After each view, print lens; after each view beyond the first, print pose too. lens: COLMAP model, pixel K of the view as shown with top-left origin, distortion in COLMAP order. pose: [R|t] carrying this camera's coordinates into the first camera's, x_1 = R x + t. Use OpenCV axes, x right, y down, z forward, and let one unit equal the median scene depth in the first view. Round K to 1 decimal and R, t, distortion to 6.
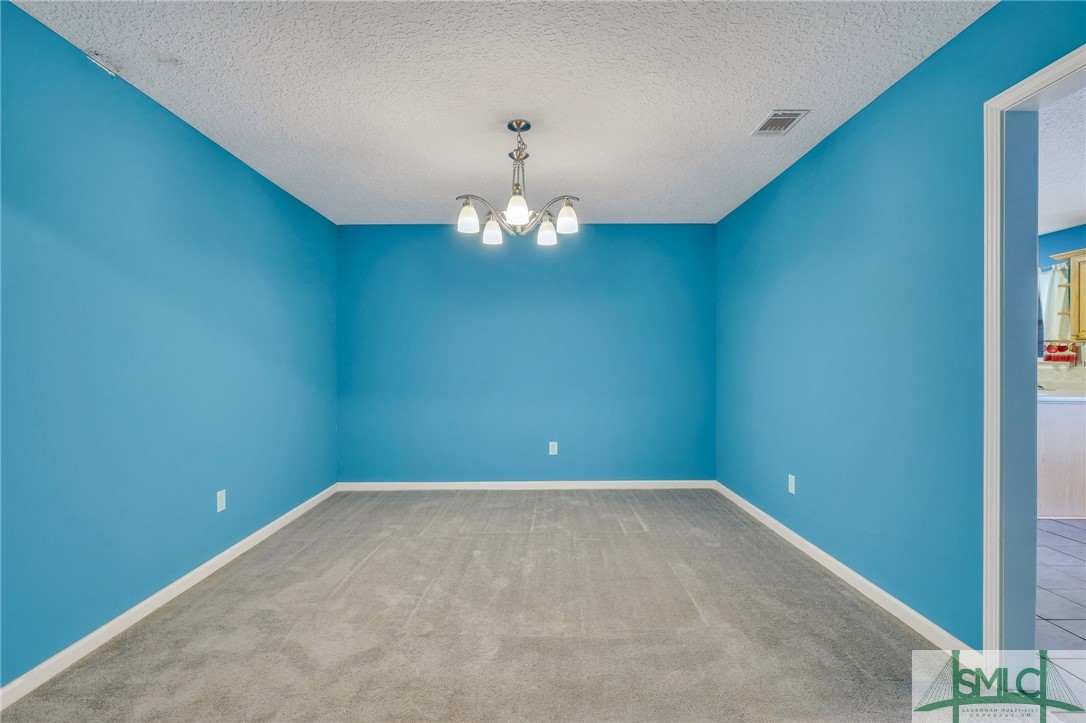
lens RADIAL K [[519.8, 0, 545.2], [0, 519.8, 365.9], [0, 0, 1]] dist [0.002523, -0.000745]
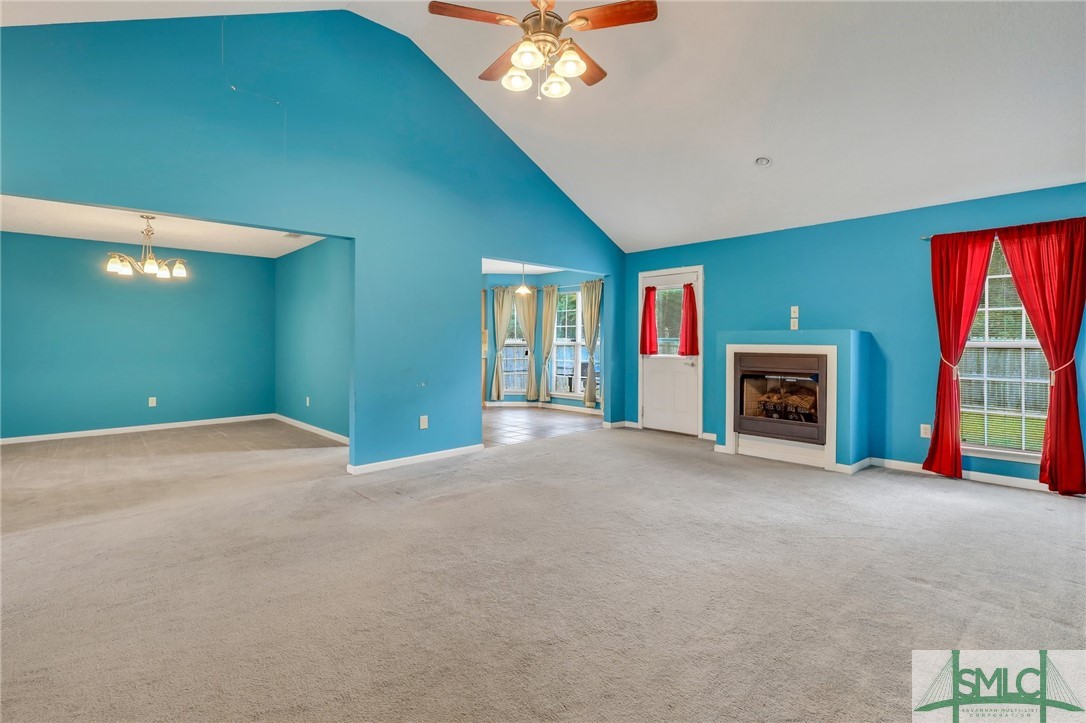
lens RADIAL K [[519.8, 0, 545.2], [0, 519.8, 365.9], [0, 0, 1]] dist [0.002523, -0.000745]
pose [[0.731406, -0.024274, 0.681510, -0.305341], [-0.000536, 0.999345, 0.036170, 0.010499], [-0.681942, -0.026821, 0.730914, -1.440524]]
